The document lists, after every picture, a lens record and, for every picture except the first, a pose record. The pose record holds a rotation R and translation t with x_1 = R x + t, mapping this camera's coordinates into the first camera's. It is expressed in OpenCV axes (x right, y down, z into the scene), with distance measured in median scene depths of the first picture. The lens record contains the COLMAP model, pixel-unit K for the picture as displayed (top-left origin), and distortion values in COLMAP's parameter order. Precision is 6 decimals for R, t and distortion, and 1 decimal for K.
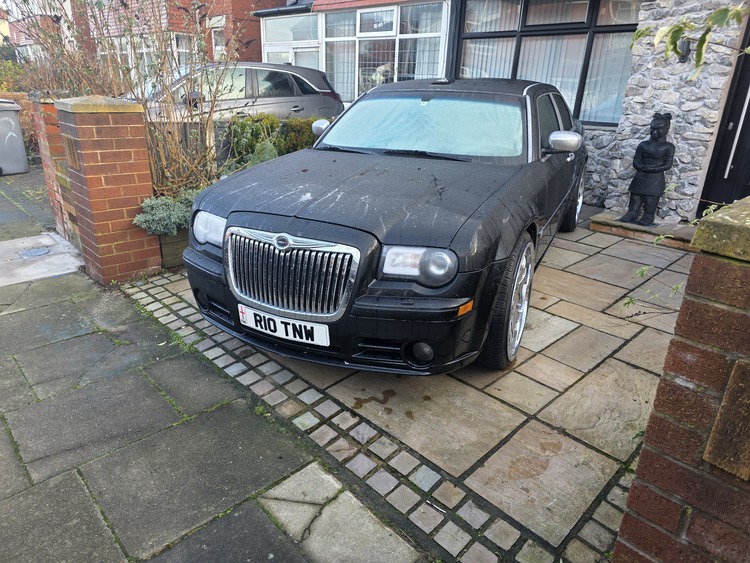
lens RADIAL K [[496.8, 0, 370.8], [0, 496.8, 263.4], [0, 0, 1]] dist [0.054650, -0.055147]
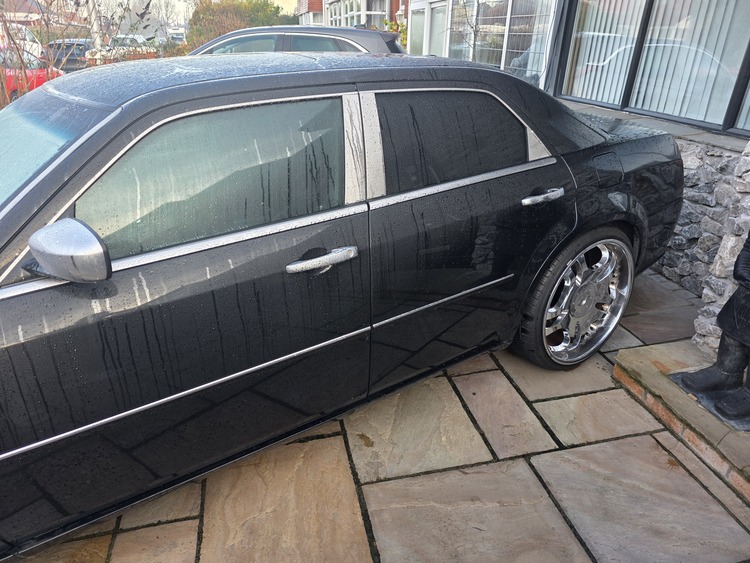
lens RADIAL K [[496.8, 0, 370.8], [0, 496.8, 263.4], [0, 0, 1]] dist [0.054650, -0.055147]
pose [[0.859043, 0.194173, -0.473647, 0.622652], [-0.162905, 0.980861, 0.106648, -0.257226], [0.485290, -0.014456, 0.874234, 0.672792]]
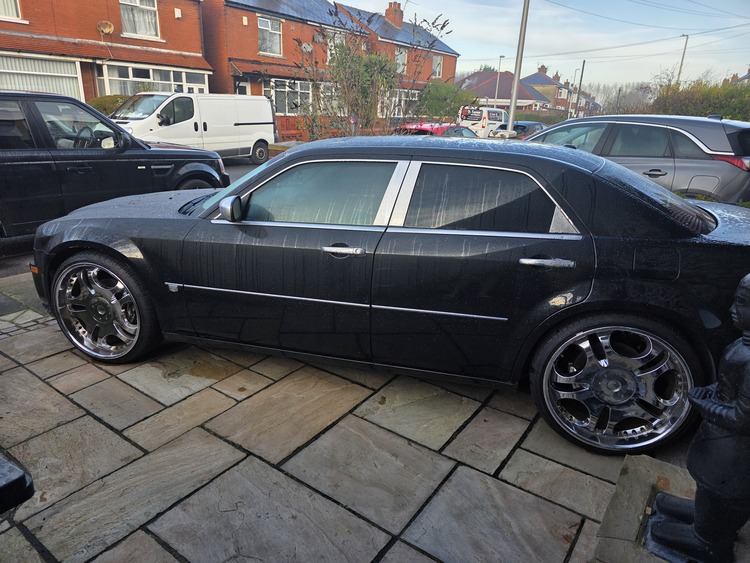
lens RADIAL K [[496.8, 0, 370.8], [0, 496.8, 263.4], [0, 0, 1]] dist [0.054650, -0.055147]
pose [[0.199316, 0.270994, -0.941719, 1.061664], [-0.358911, 0.914412, 0.187171, -0.337854], [0.911842, 0.300687, 0.279520, 0.855329]]
